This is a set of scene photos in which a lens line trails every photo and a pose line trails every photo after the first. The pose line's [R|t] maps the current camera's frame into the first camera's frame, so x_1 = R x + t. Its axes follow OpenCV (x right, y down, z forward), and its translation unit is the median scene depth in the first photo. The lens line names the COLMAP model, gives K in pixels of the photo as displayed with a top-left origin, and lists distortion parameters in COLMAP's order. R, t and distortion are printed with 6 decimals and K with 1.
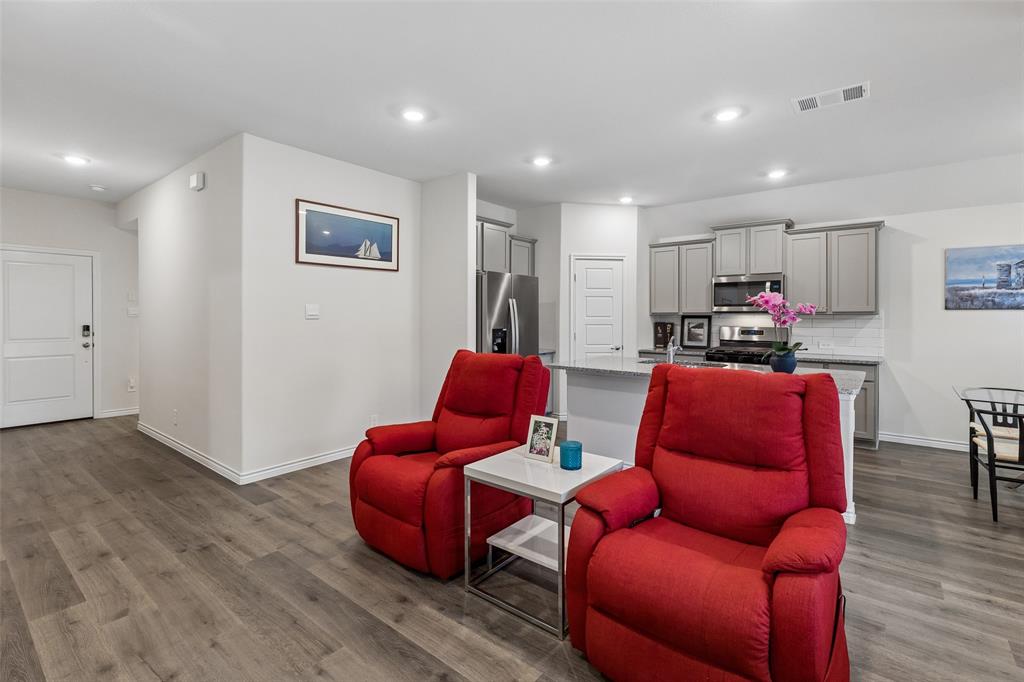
lens RADIAL K [[466.2, 0, 512.6], [0, 466.2, 318.8], [0, 0, 1]] dist [0.008975, -0.001480]
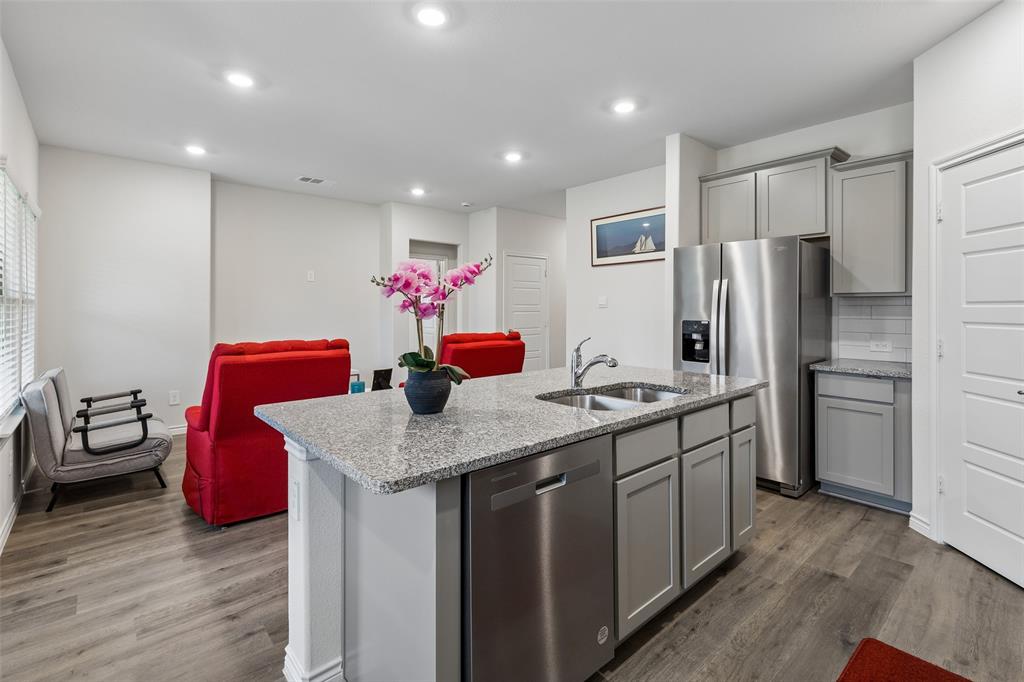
lens RADIAL K [[466.2, 0, 528.7], [0, 466.2, 307.9], [0, 0, 1]] dist [0.008975, -0.001480]
pose [[-0.134707, -0.001345, -0.990885, 0.802876], [-0.006535, 0.999979, -0.000469, 0.003181], [0.990864, 0.006412, -0.134713, 0.876216]]
